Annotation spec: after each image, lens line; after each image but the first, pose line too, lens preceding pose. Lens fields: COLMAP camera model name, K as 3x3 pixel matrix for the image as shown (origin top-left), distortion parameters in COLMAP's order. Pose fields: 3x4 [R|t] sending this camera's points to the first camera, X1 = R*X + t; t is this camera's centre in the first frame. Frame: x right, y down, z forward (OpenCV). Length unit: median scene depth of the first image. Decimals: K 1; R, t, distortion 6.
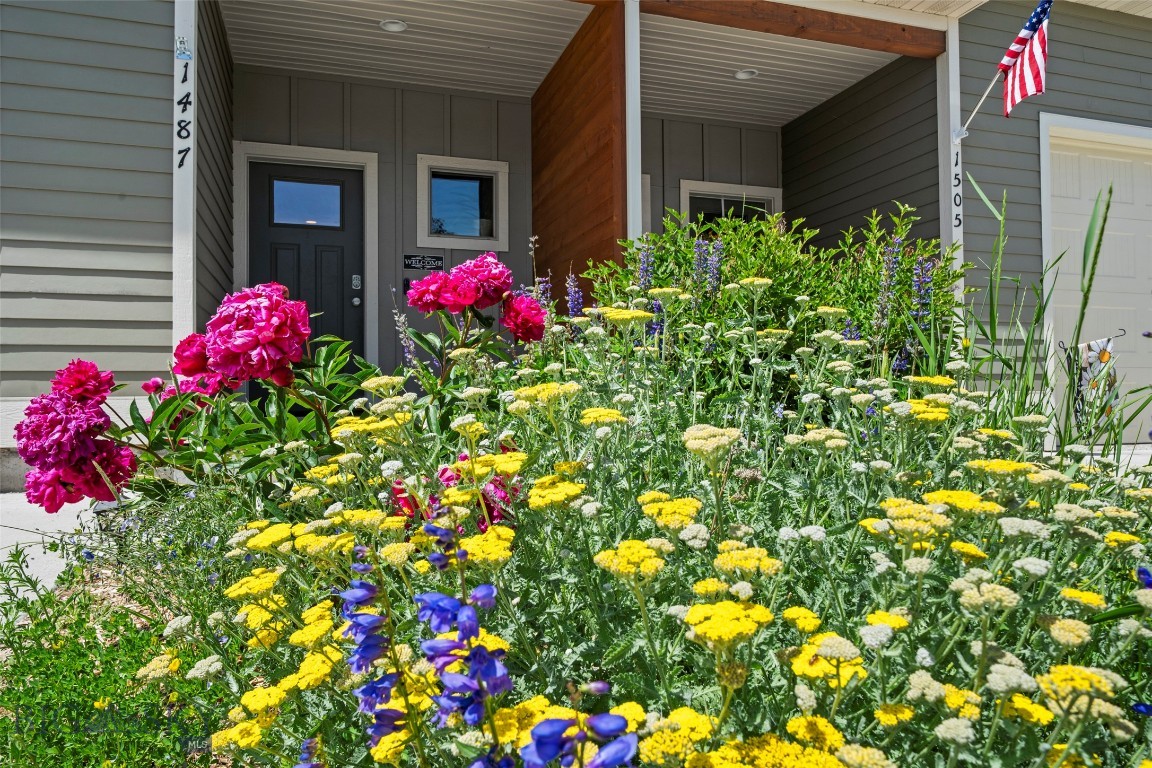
lens RADIAL K [[772.0, 0, 569.6], [0, 772.0, 381.6], [0, 0, 1]] dist [0.006369, 0.000975]
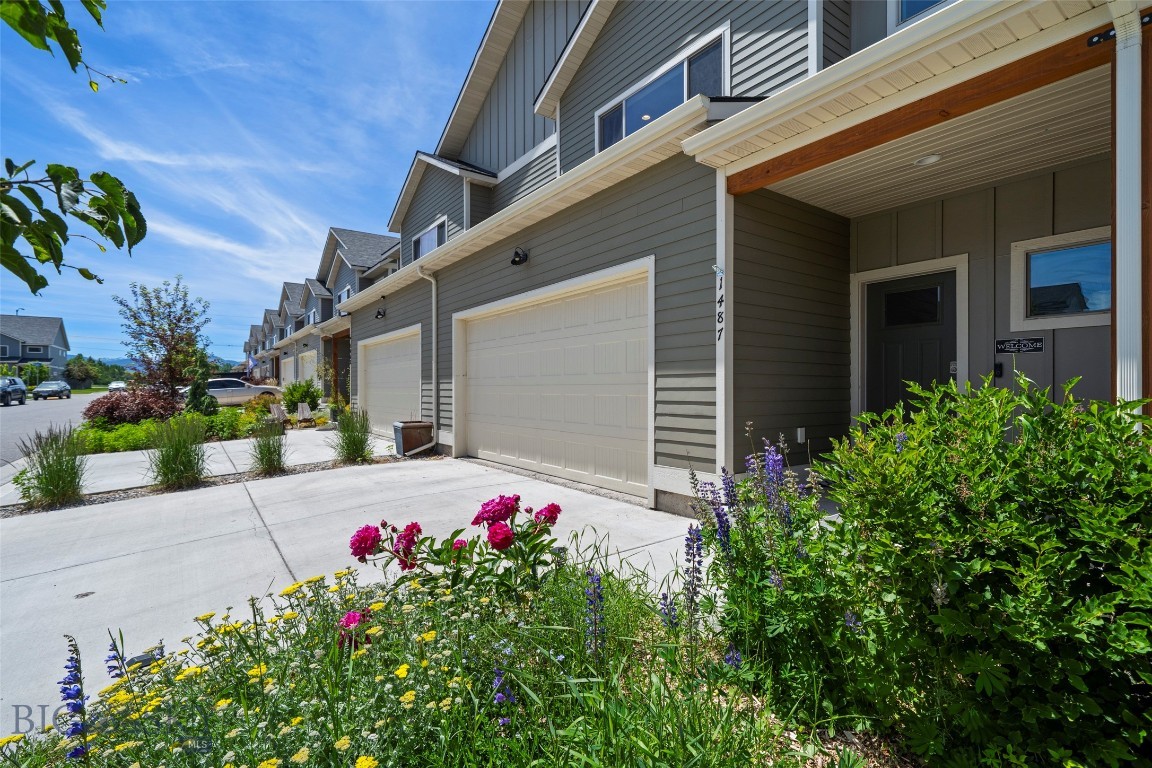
lens RADIAL K [[536.8, 0, 574.0], [0, 536.8, 388.3], [0, 0, 1]] dist [0.000207, 0.000370]
pose [[0.298458, 0.005557, -0.954407, 0.520890], [0.019900, 0.999729, 0.012044, -0.189563], [0.954215, -0.022587, 0.298267, 0.338252]]
